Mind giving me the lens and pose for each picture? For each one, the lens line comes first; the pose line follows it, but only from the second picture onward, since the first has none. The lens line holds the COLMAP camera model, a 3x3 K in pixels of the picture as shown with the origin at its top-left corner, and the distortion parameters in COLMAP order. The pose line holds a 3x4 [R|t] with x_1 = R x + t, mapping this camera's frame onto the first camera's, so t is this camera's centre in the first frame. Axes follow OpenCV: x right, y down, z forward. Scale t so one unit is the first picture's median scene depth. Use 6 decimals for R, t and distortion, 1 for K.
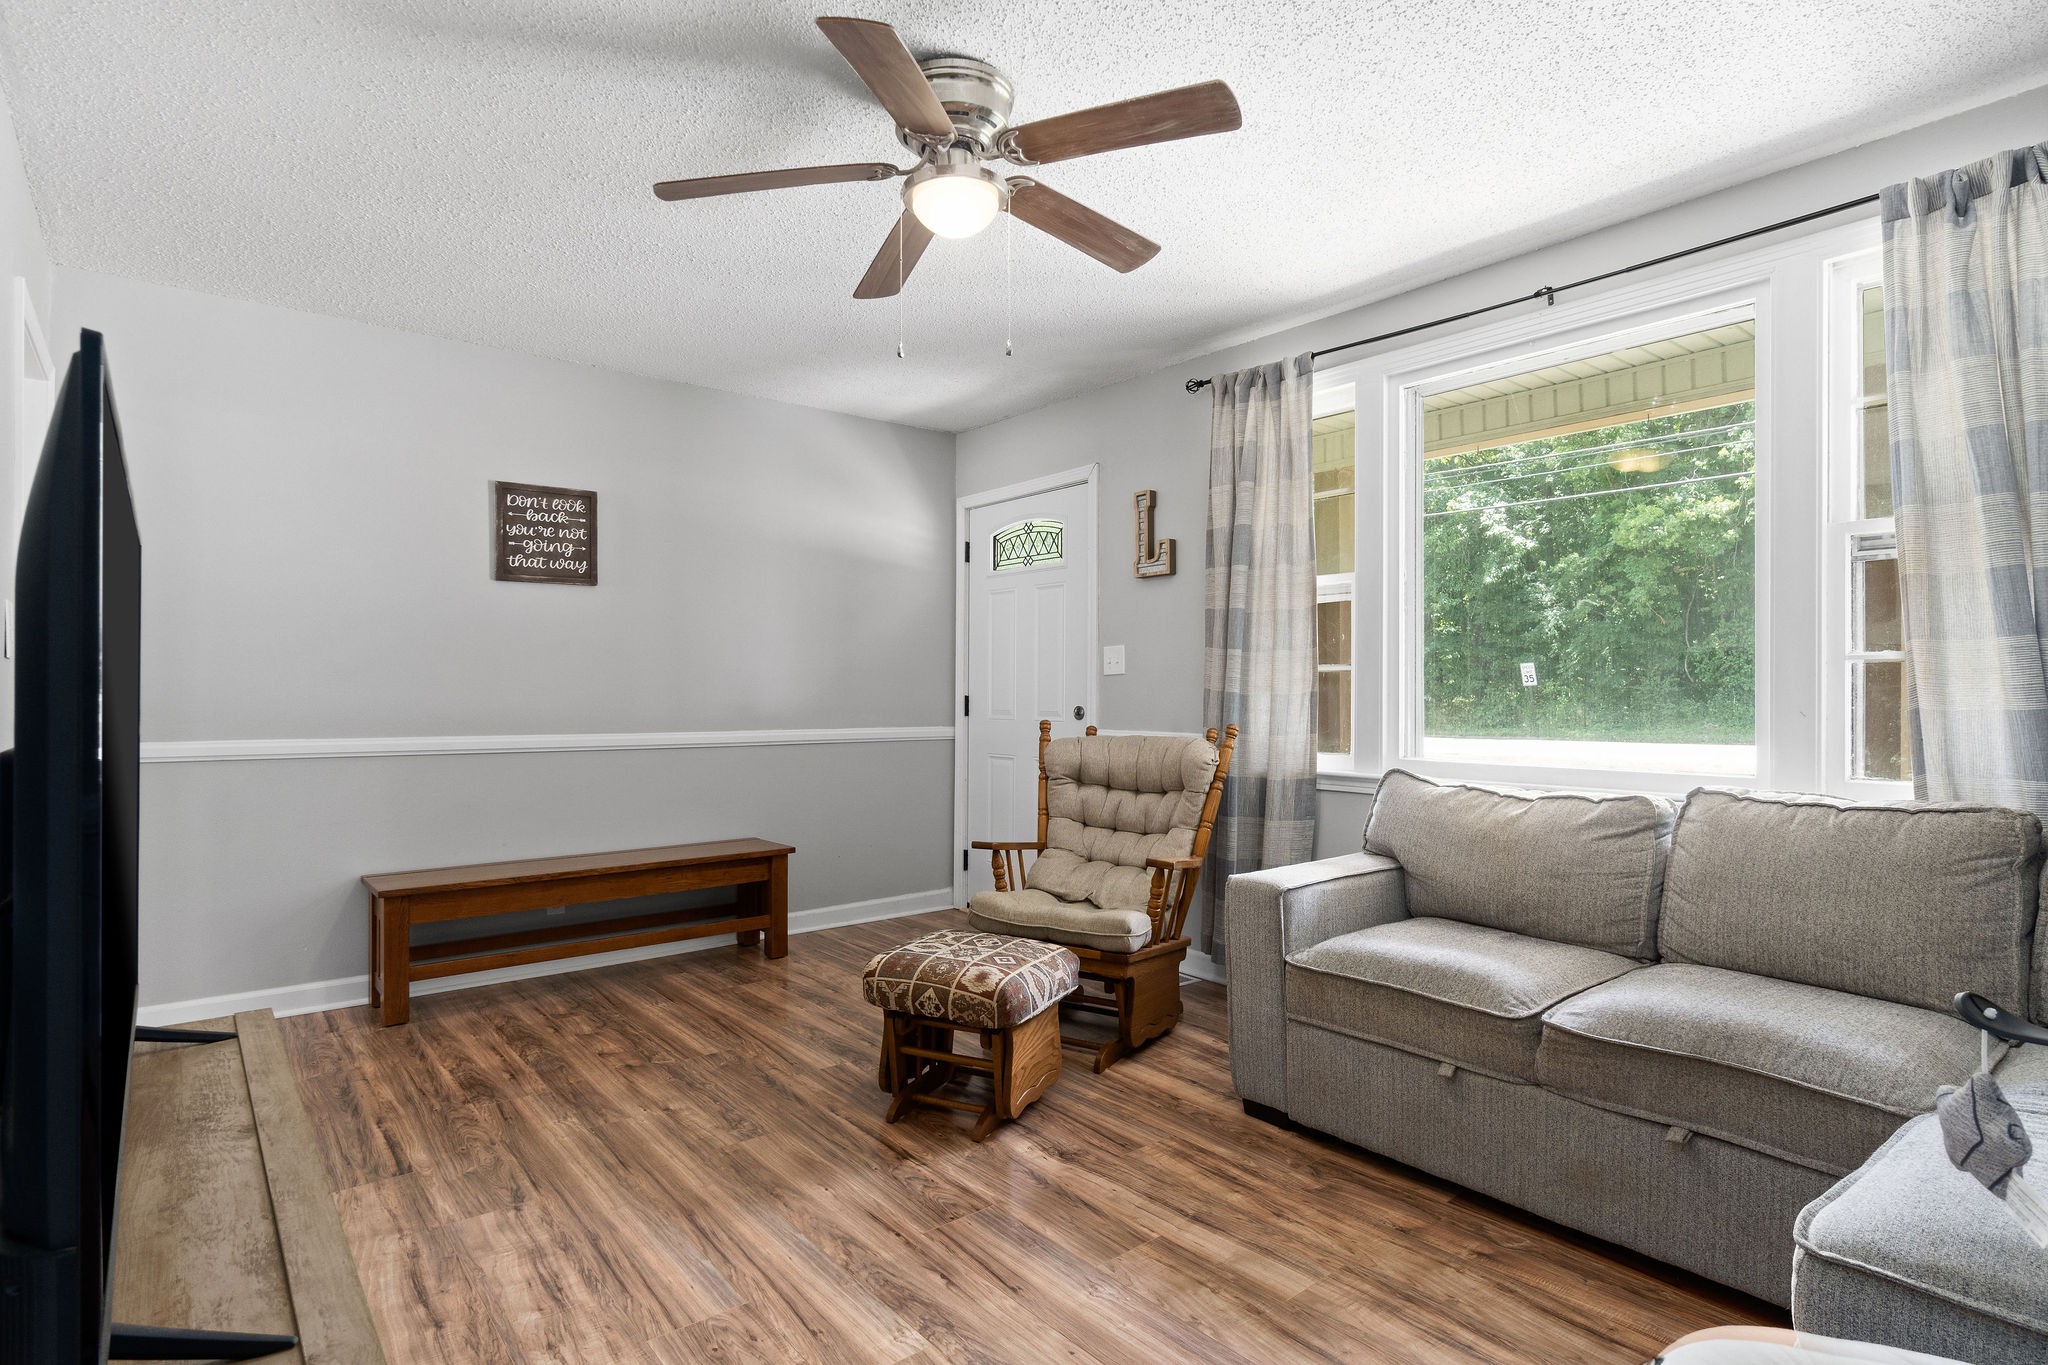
lens RADIAL K [[1039.8, 0, 1012.6], [0, 1039.8, 691.0], [0, 0, 1]] dist [-0.004613, 0.001918]
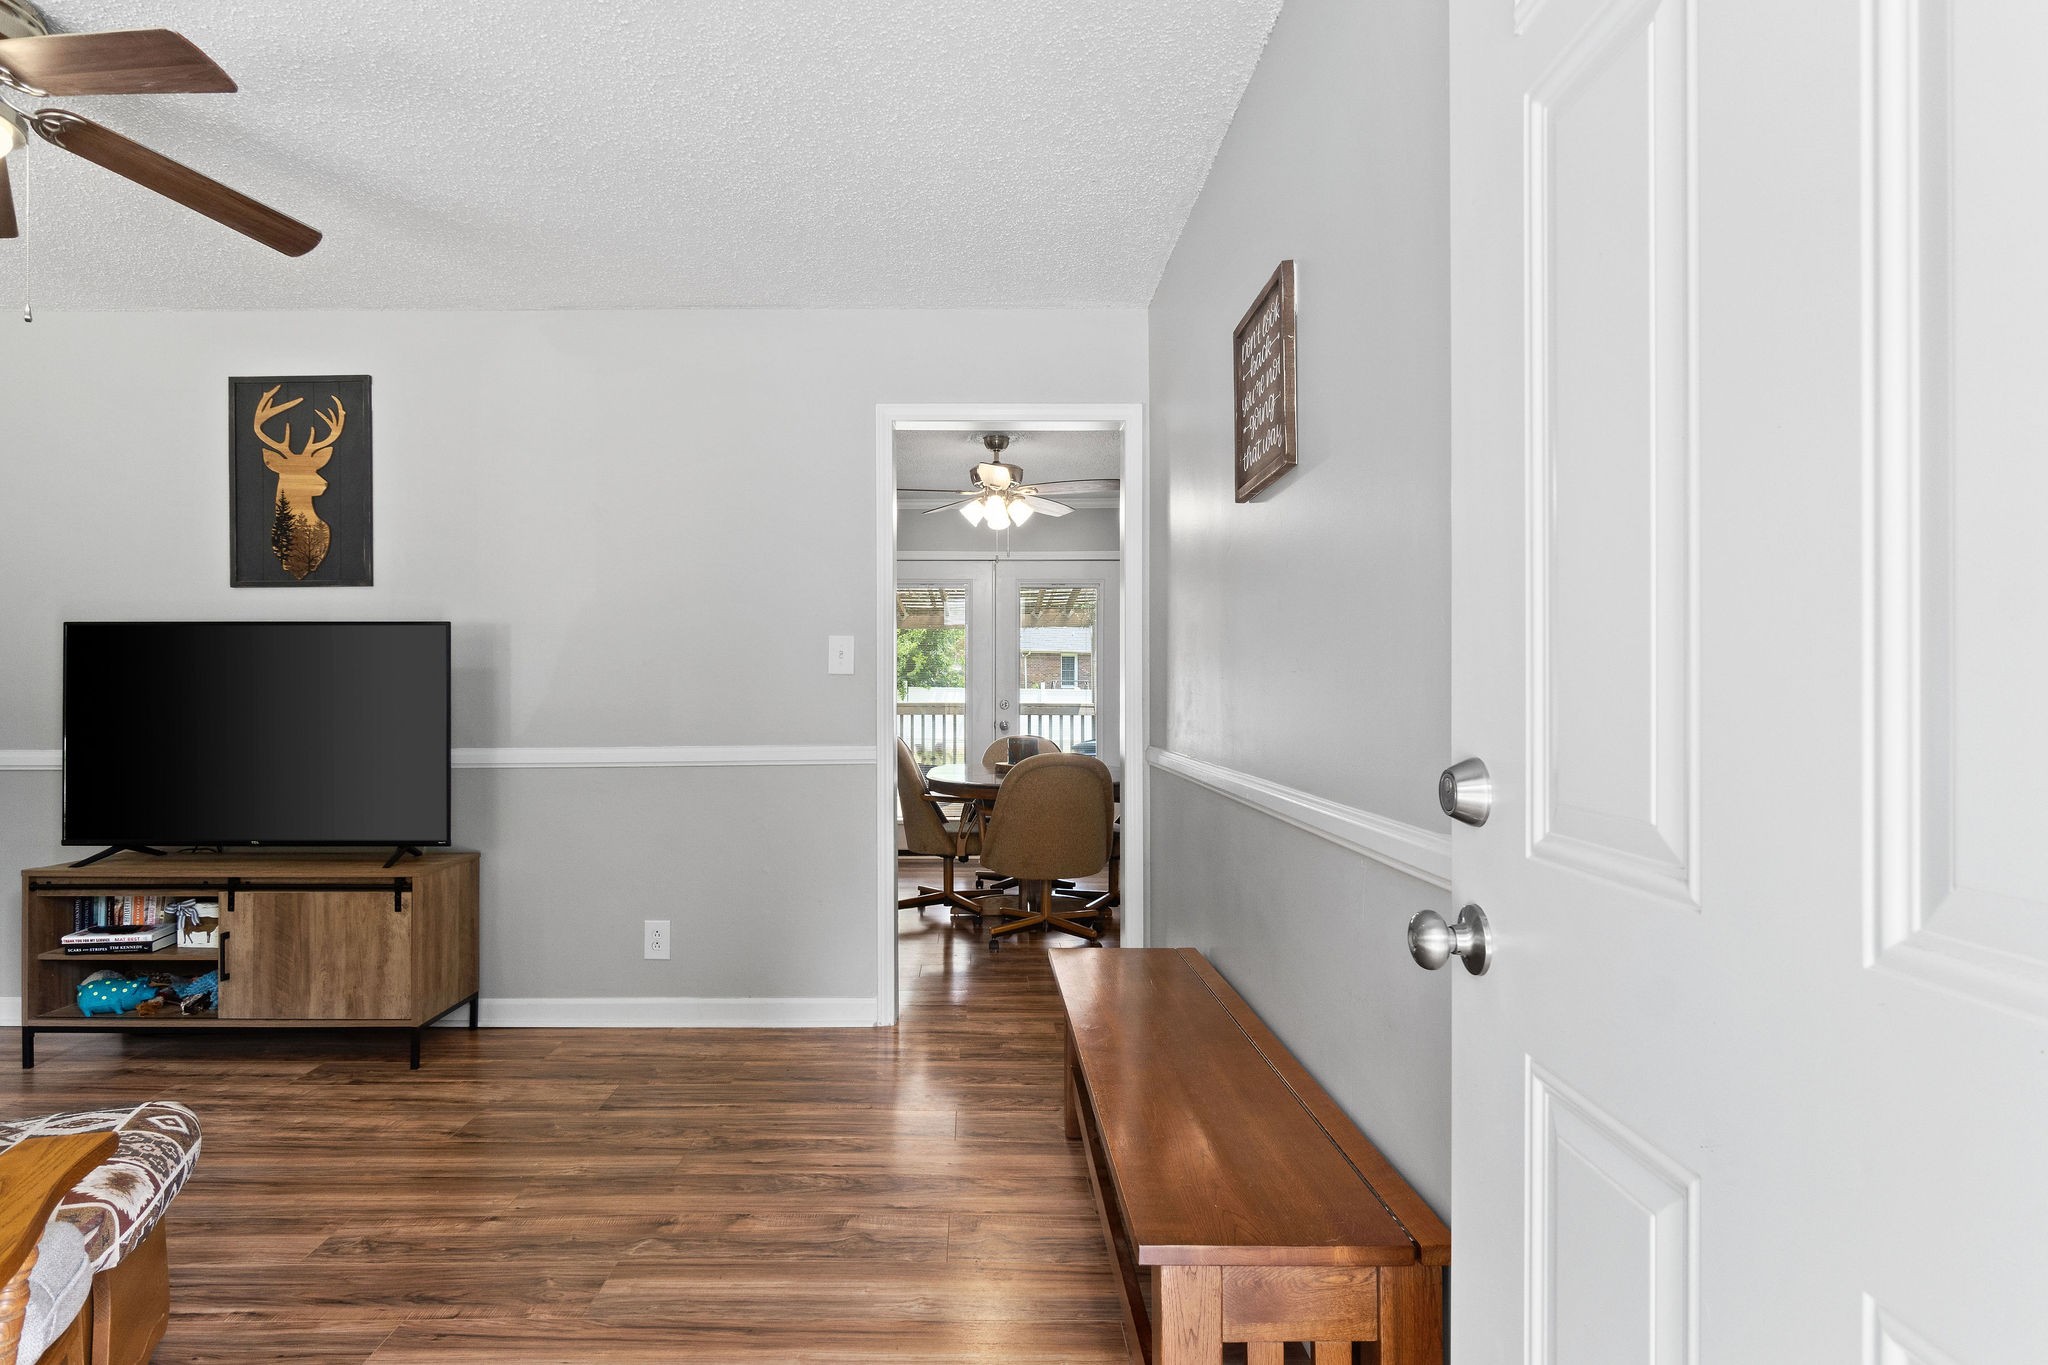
lens RADIAL K [[1075.3, 0, 1003.2], [0, 1075.3, 700.3], [0, 0, 1]] dist [-0.000578, -0.003724]
pose [[-0.622867, 0.000244, -0.782327, 0.053711], [-0.003597, 0.999988, 0.003175, -0.000034], [0.782319, 0.004792, -0.622859, 1.411925]]
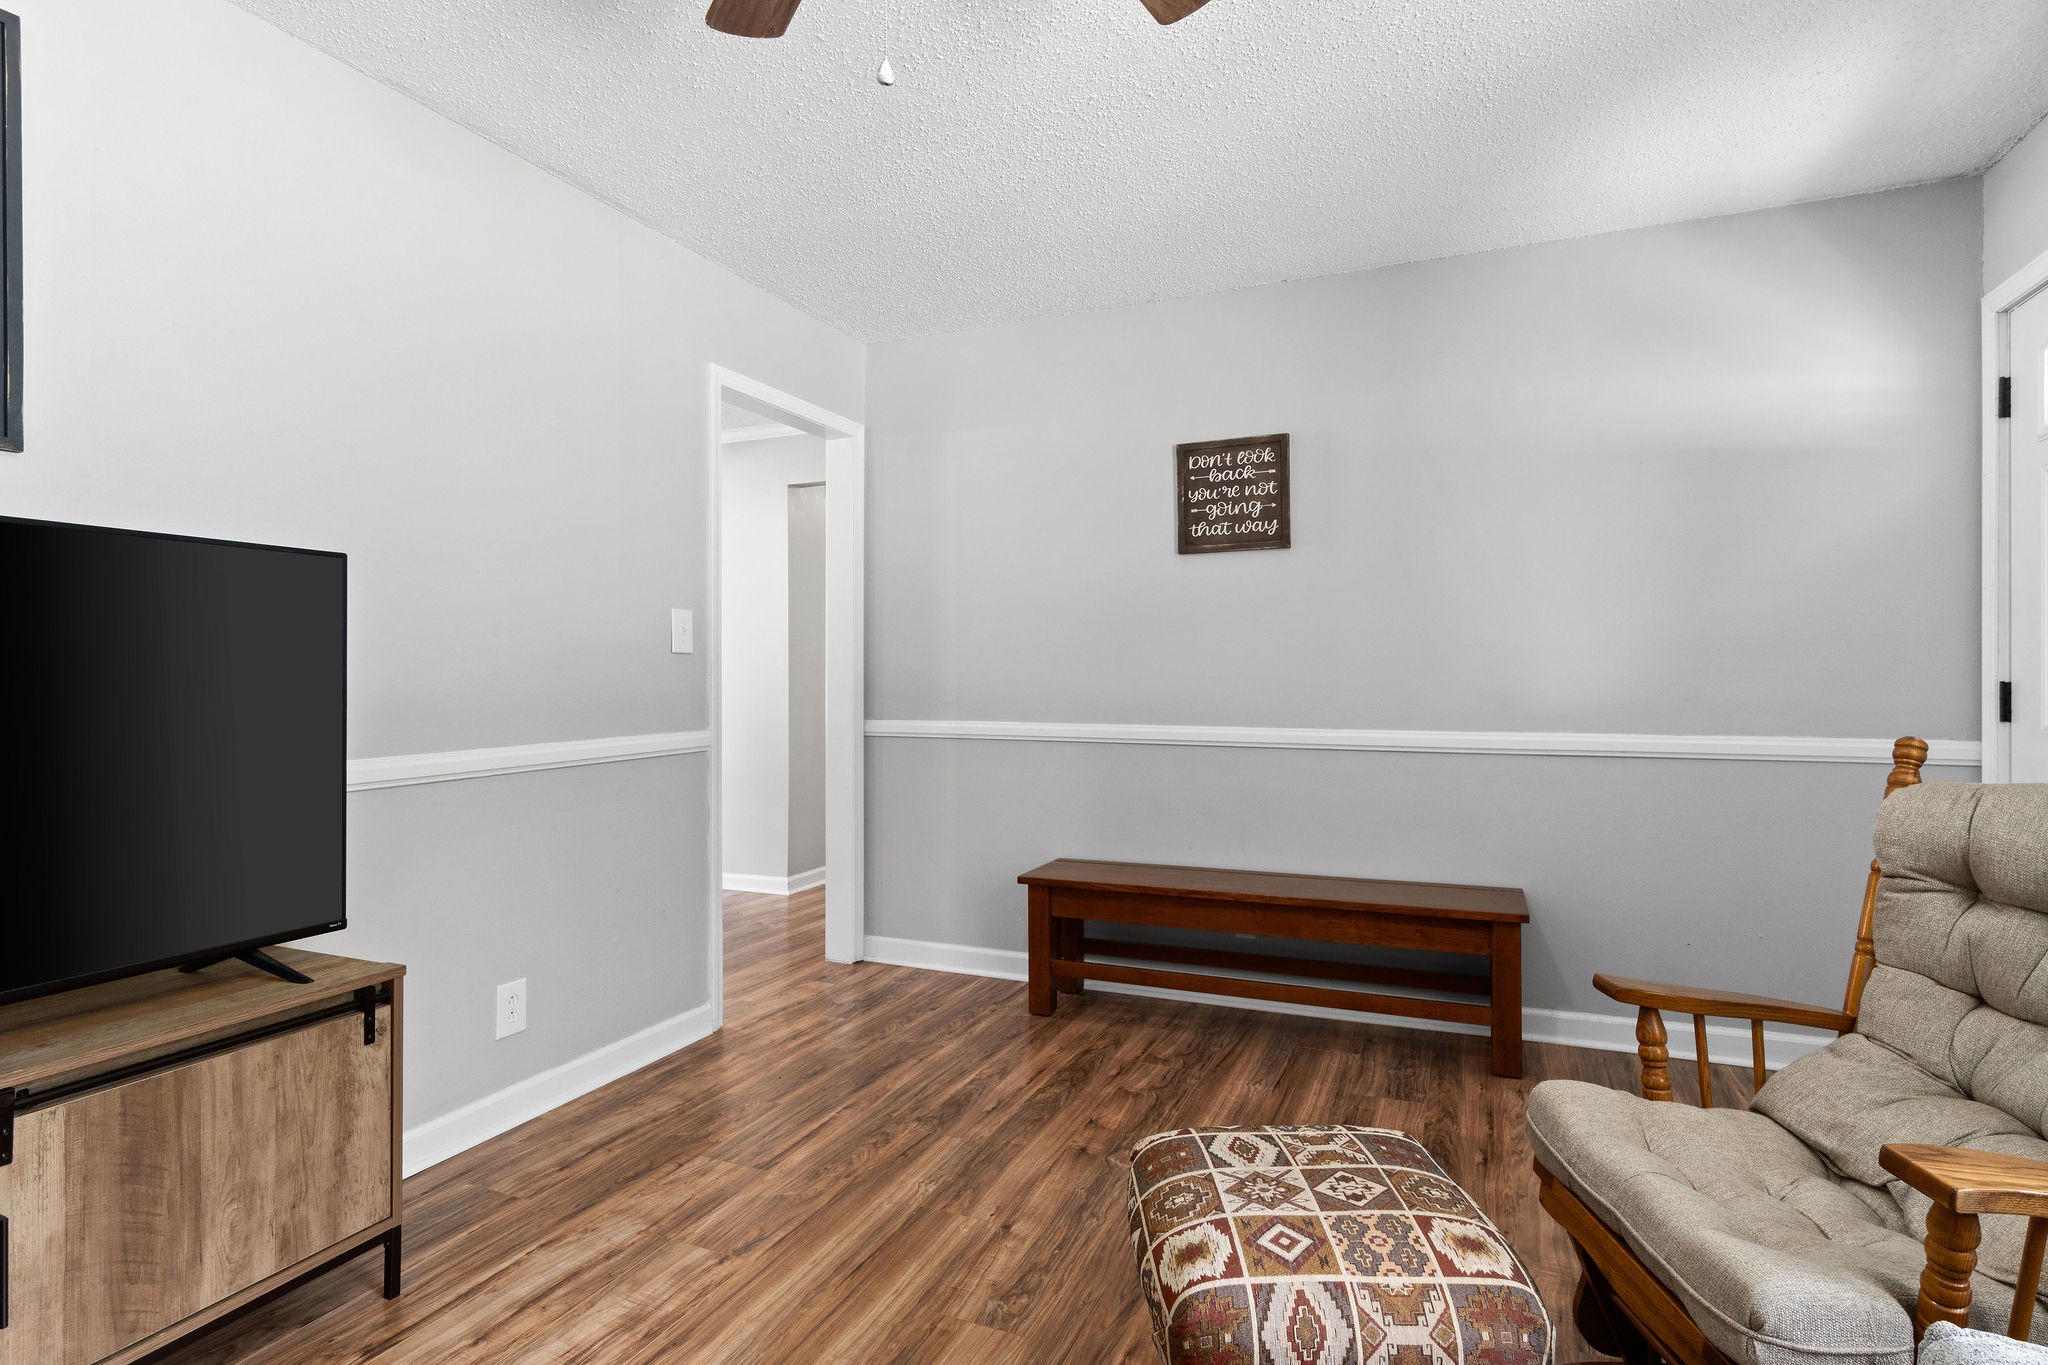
lens RADIAL K [[1039.8, 0, 1022.8], [0, 1039.8, 675.6], [0, 0, 1]] dist [-0.004613, 0.001918]
pose [[0.464700, -0.005476, -0.885451, 0.268332], [0.003157, 0.999985, -0.004527, 0.003090], [0.885463, -0.000691, 0.464710, 0.510923]]
